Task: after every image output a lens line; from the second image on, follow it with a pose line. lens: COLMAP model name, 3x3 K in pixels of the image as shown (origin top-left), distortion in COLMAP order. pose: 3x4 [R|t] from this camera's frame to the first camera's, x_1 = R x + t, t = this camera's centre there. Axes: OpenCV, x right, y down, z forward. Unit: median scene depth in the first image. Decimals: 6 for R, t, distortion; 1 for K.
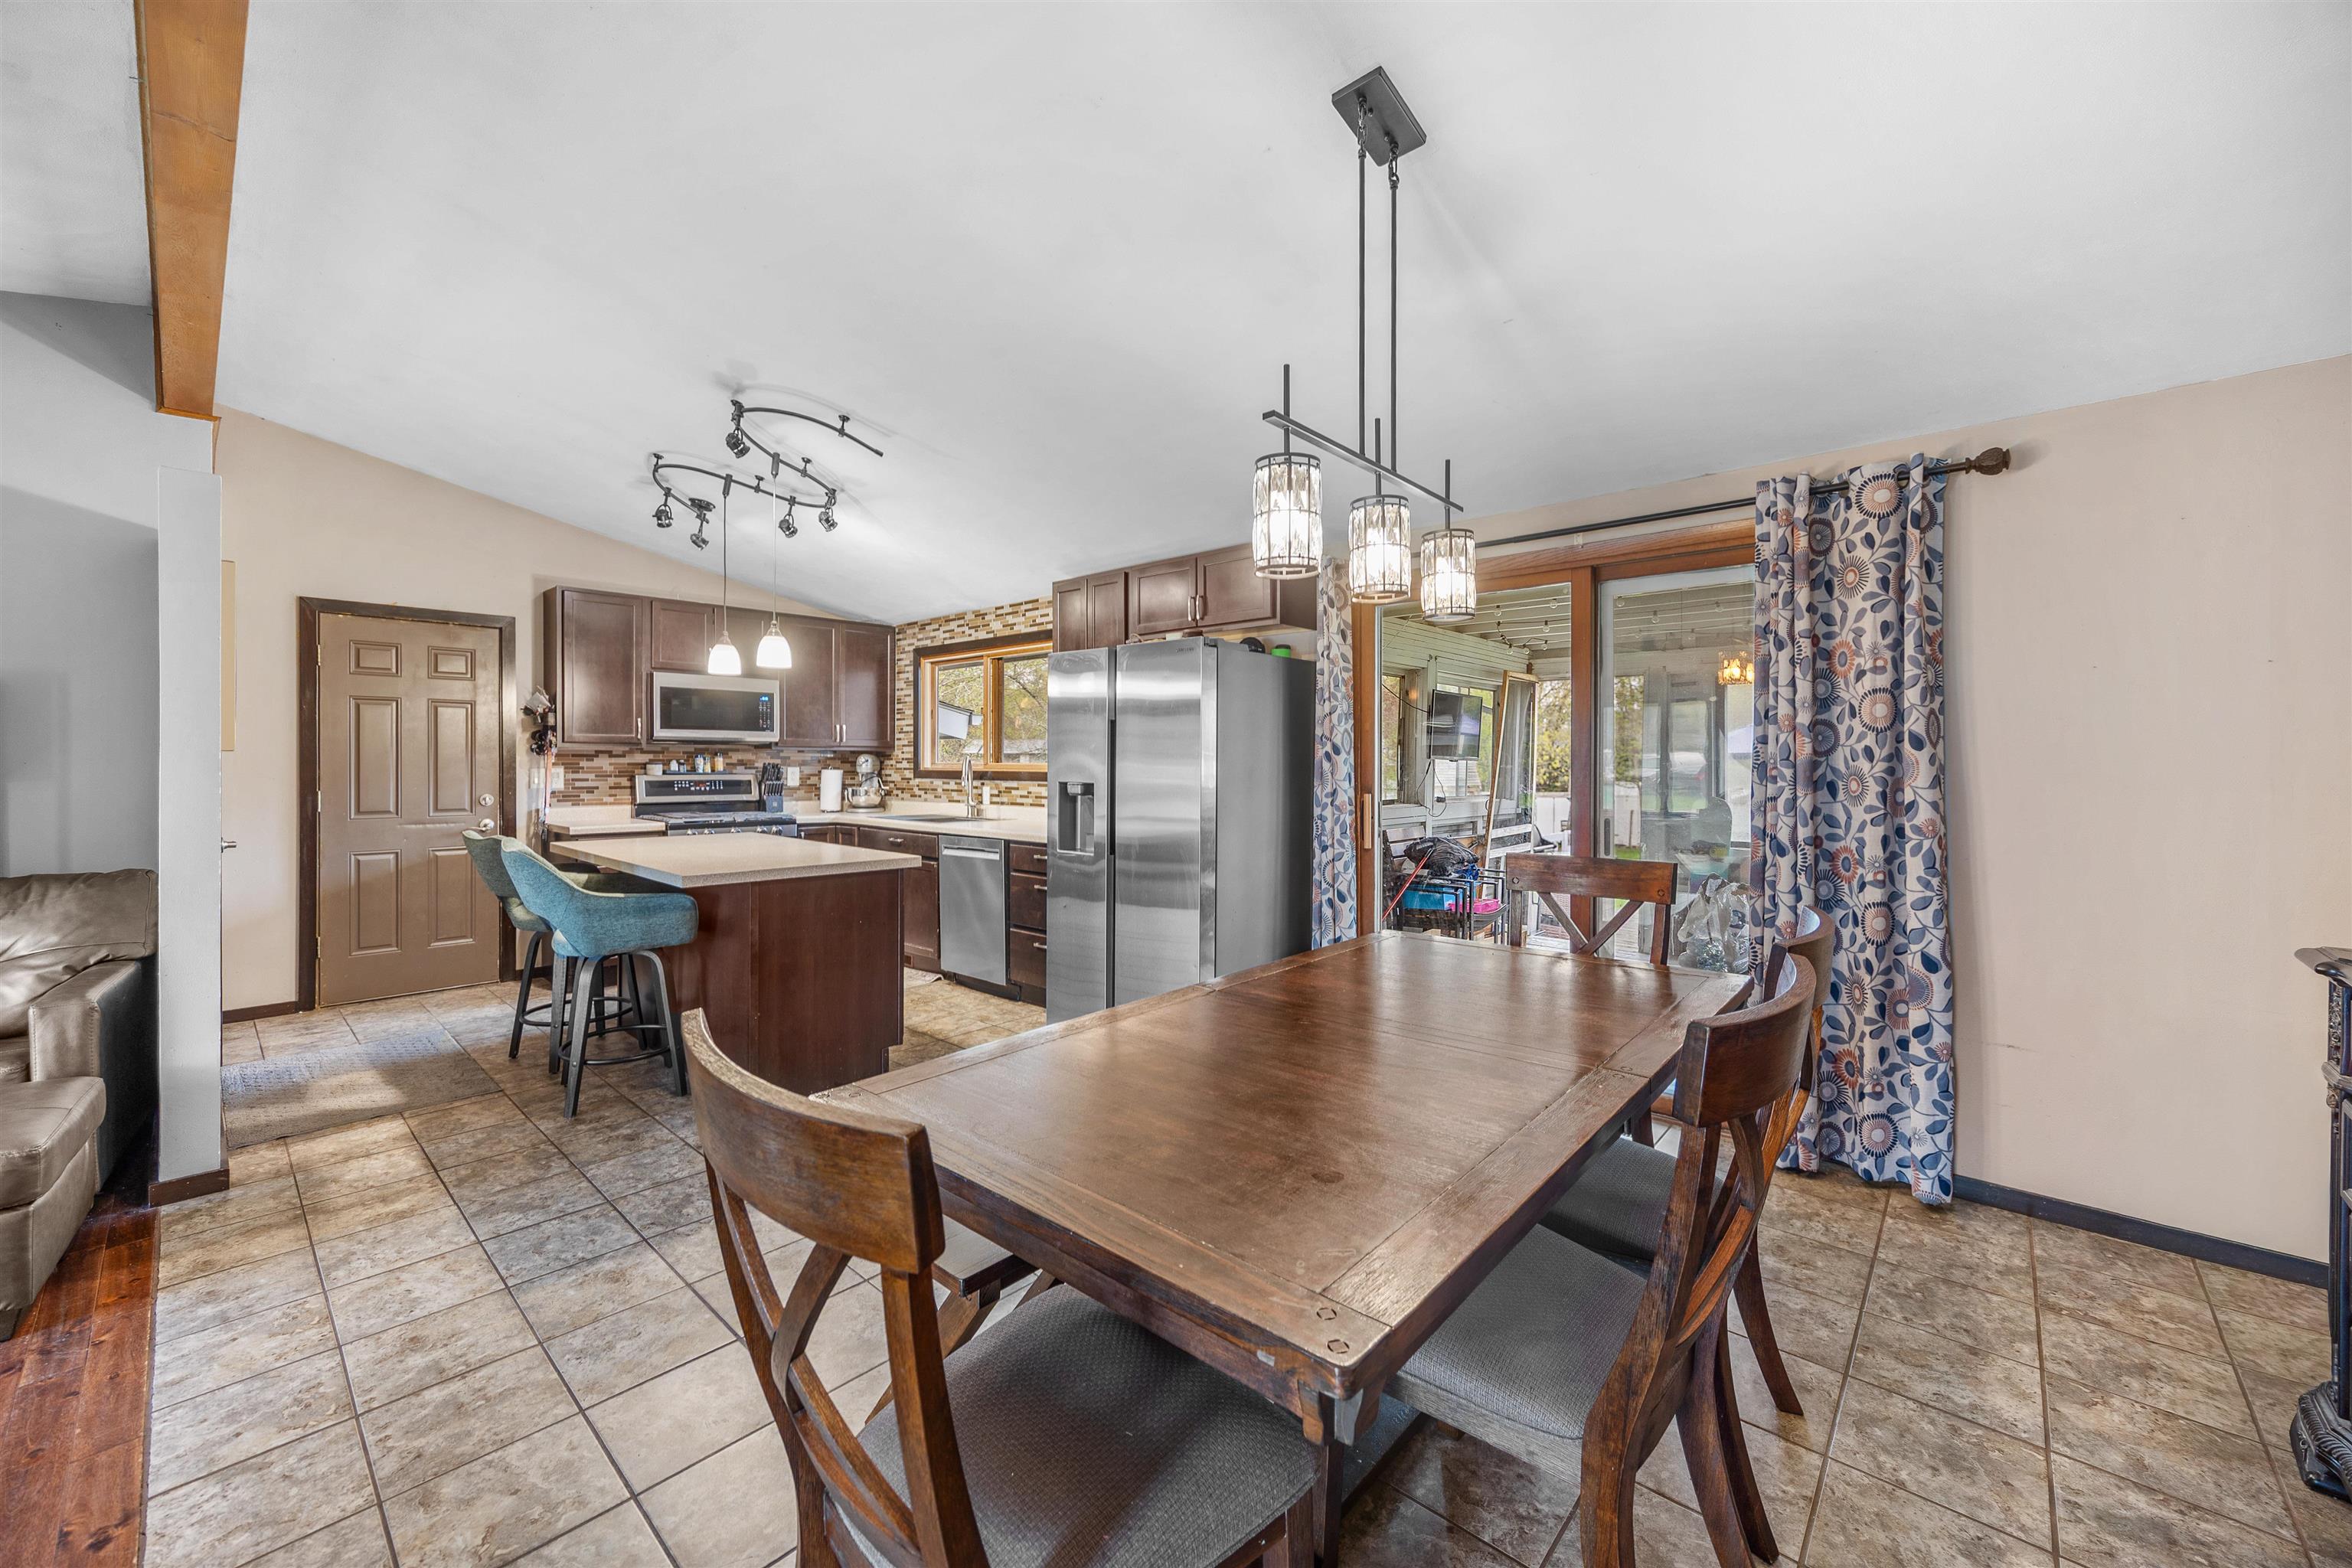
lens RADIAL K [[902.3, 0, 1160.3], [0, 902.3, 765.5], [0, 0, 1]] dist [-0.002801, 0.000352]
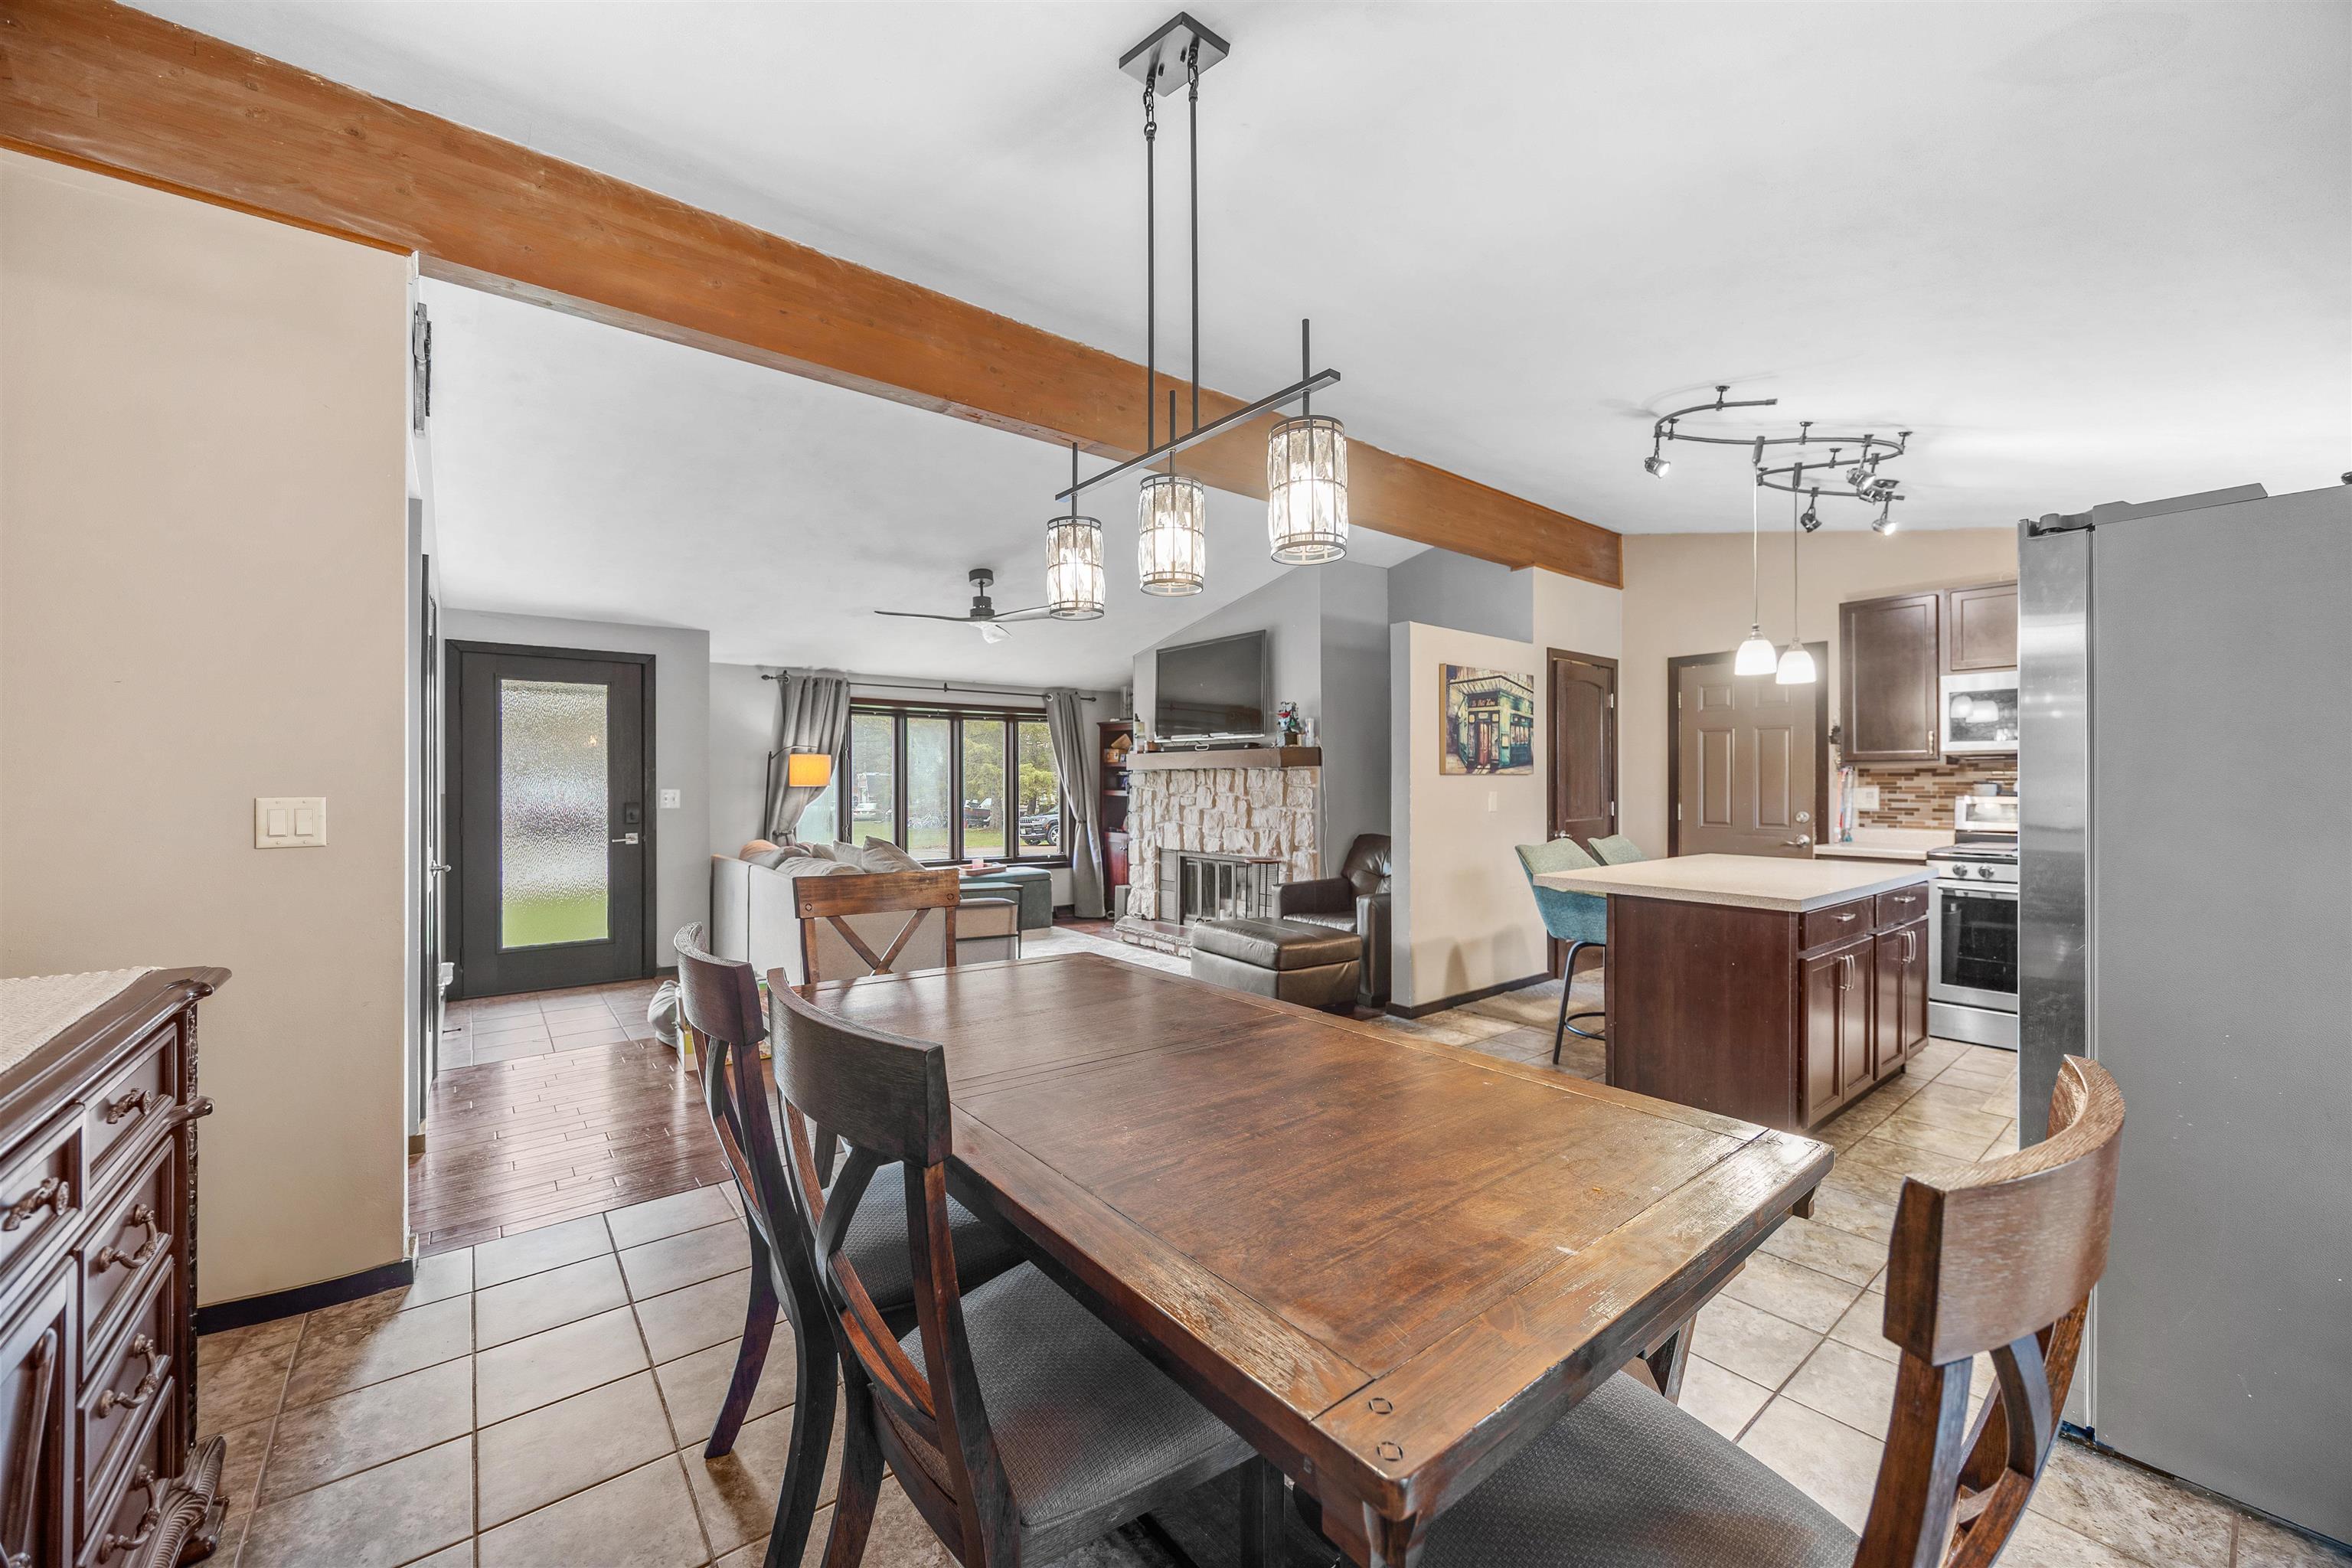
lens RADIAL K [[902.3, 0, 1173.0], [0, 902.3, 784.2], [0, 0, 1]] dist [-0.002801, 0.000352]
pose [[-0.158371, -0.000941, -0.987379, 0.499937], [-0.005614, 0.999984, -0.000052, 0.004091], [0.987364, 0.005534, -0.158374, 0.505158]]
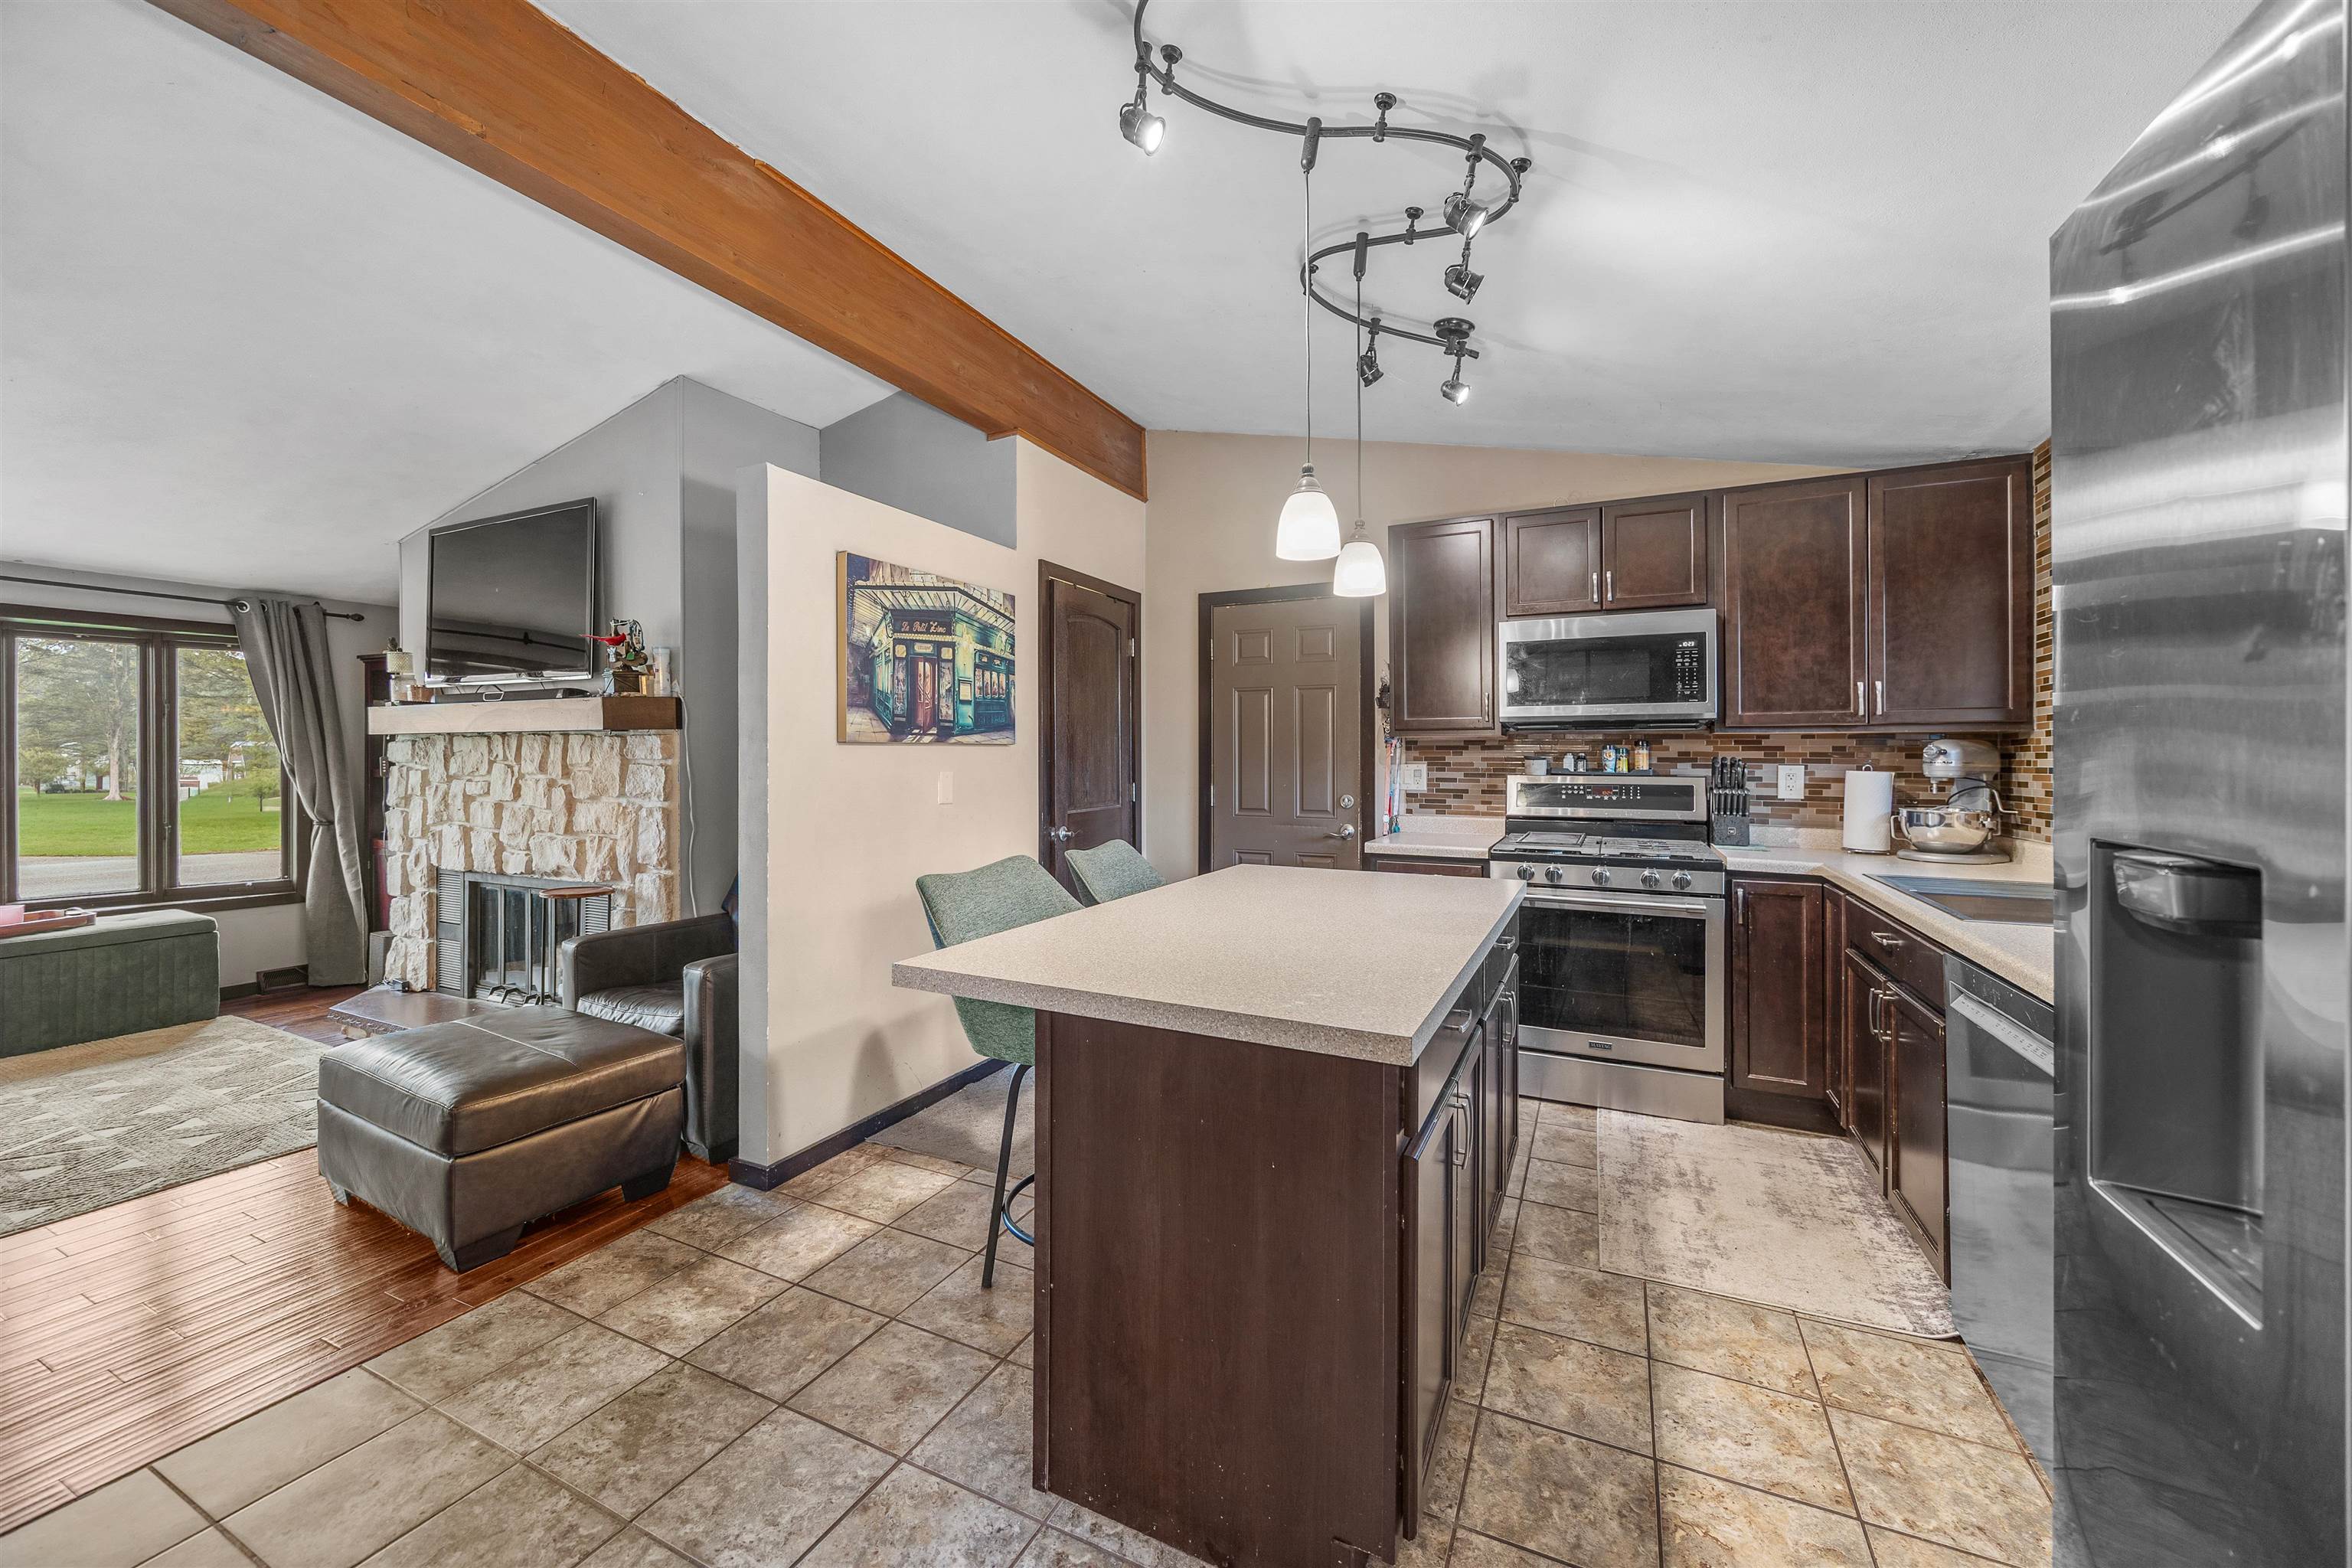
lens RADIAL K [[902.3, 0, 1176.1], [0, 902.3, 755.4], [0, 0, 1]] dist [-0.002801, 0.000352]
pose [[0.288564, -0.004255, -0.957451, 0.017788], [-0.005291, 0.999968, -0.006039, 0.001623], [0.957446, 0.006808, 0.288532, 0.706608]]
